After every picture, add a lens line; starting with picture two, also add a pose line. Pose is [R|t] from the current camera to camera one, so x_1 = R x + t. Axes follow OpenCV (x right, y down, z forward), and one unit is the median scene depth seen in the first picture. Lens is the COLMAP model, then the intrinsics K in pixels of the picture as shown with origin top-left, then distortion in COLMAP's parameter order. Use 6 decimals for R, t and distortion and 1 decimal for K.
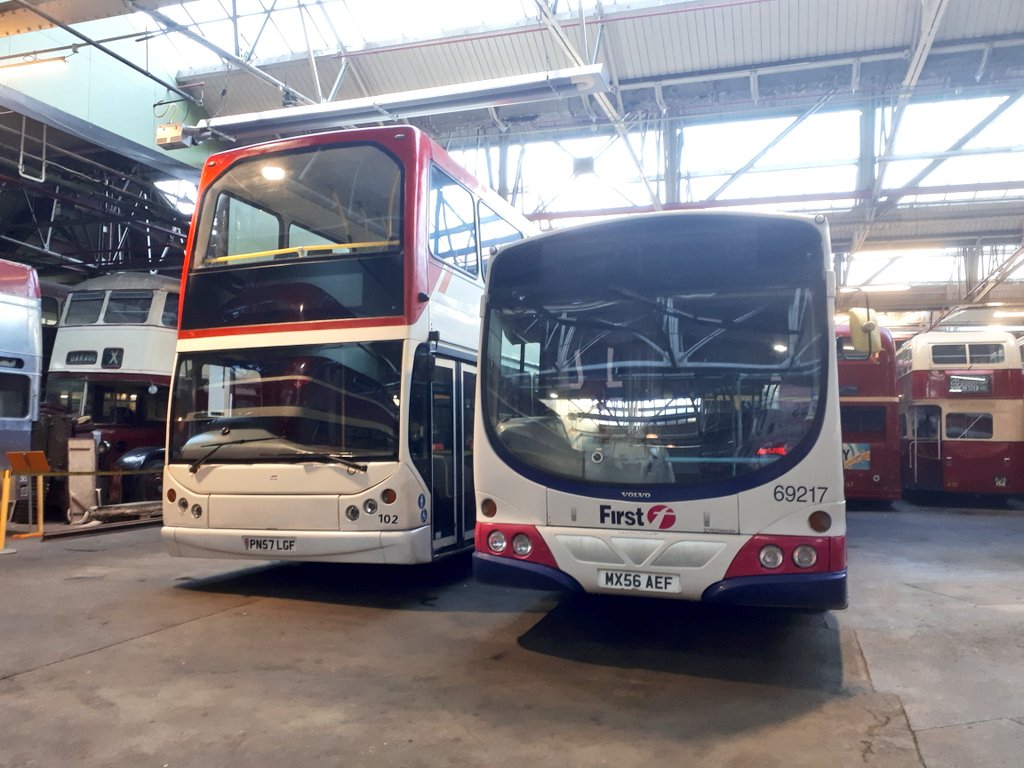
lens RADIAL K [[802.8, 0, 524.5], [0, 802.8, 383.4], [0, 0, 1]] dist [0.096710, -0.130661]
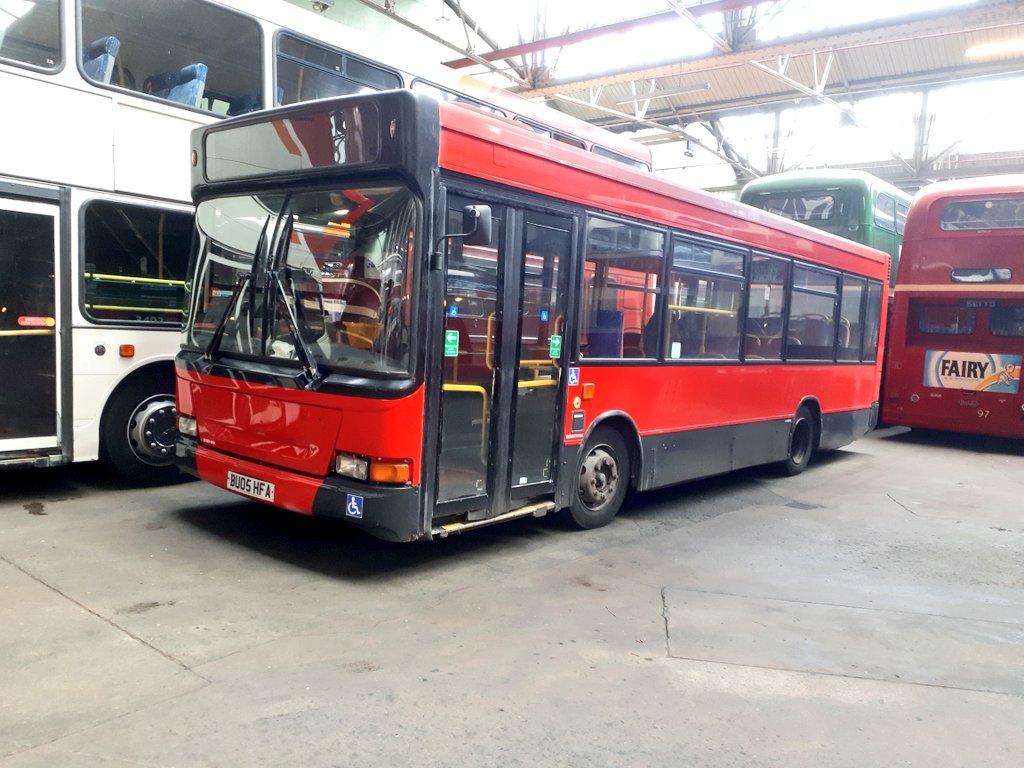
lens RADIAL K [[802.8, 0, 524.5], [0, 802.8, 383.4], [0, 0, 1]] dist [0.096710, -0.130661]
pose [[0.936229, 0.054539, -0.347133, 0.646027], [-0.011656, 0.992158, 0.124445, 0.043286], [0.351198, -0.112462, 0.929523, 0.539357]]
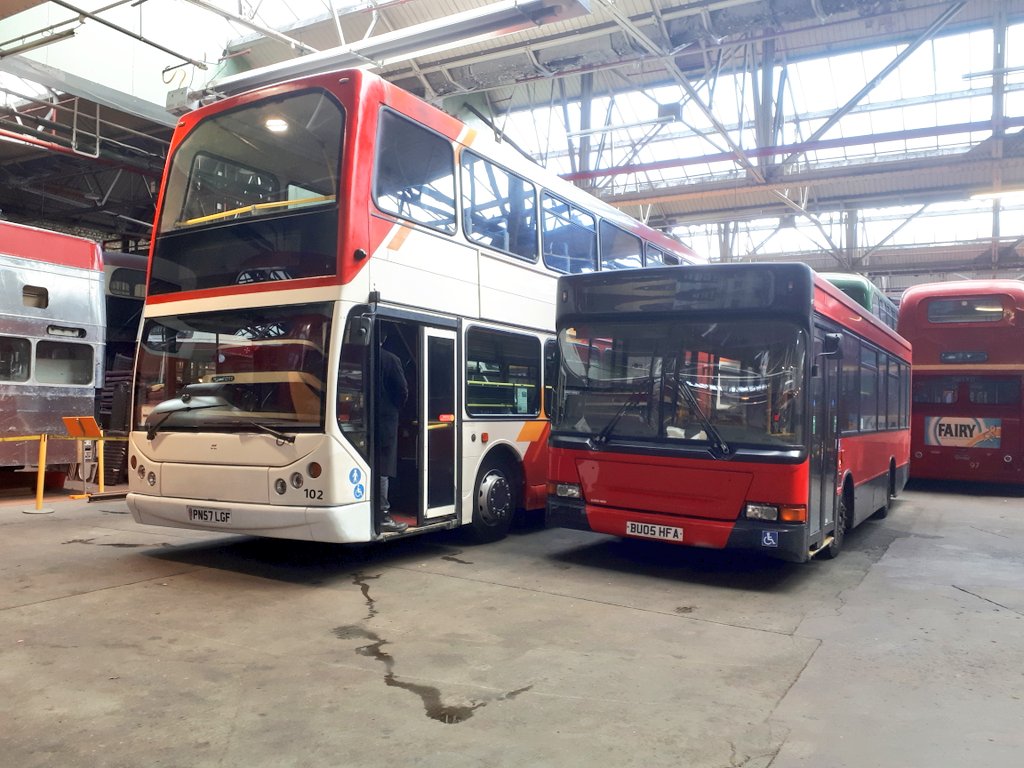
lens RADIAL K [[802.8, 0, 524.5], [0, 802.8, 383.4], [0, 0, 1]] dist [0.096710, -0.130661]
pose [[0.980855, 0.002769, -0.194720, 0.227550], [0.004527, 0.999305, 0.037013, 0.006156], [0.194687, -0.037185, 0.980160, 0.123578]]
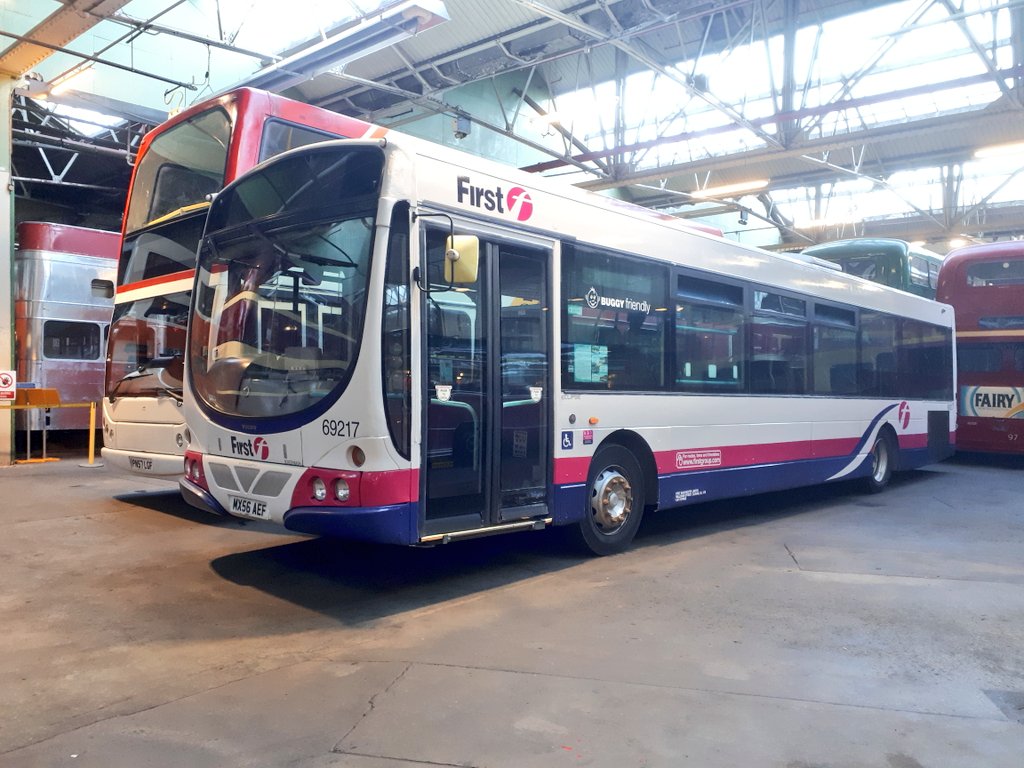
lens RADIAL K [[802.8, 0, 524.5], [0, 802.8, 383.4], [0, 0, 1]] dist [0.096710, -0.130661]
pose [[0.919809, 0.003635, -0.392350, 0.631751], [0.023010, 0.997736, 0.063188, 0.016298], [0.391691, -0.067149, 0.917643, 0.124068]]
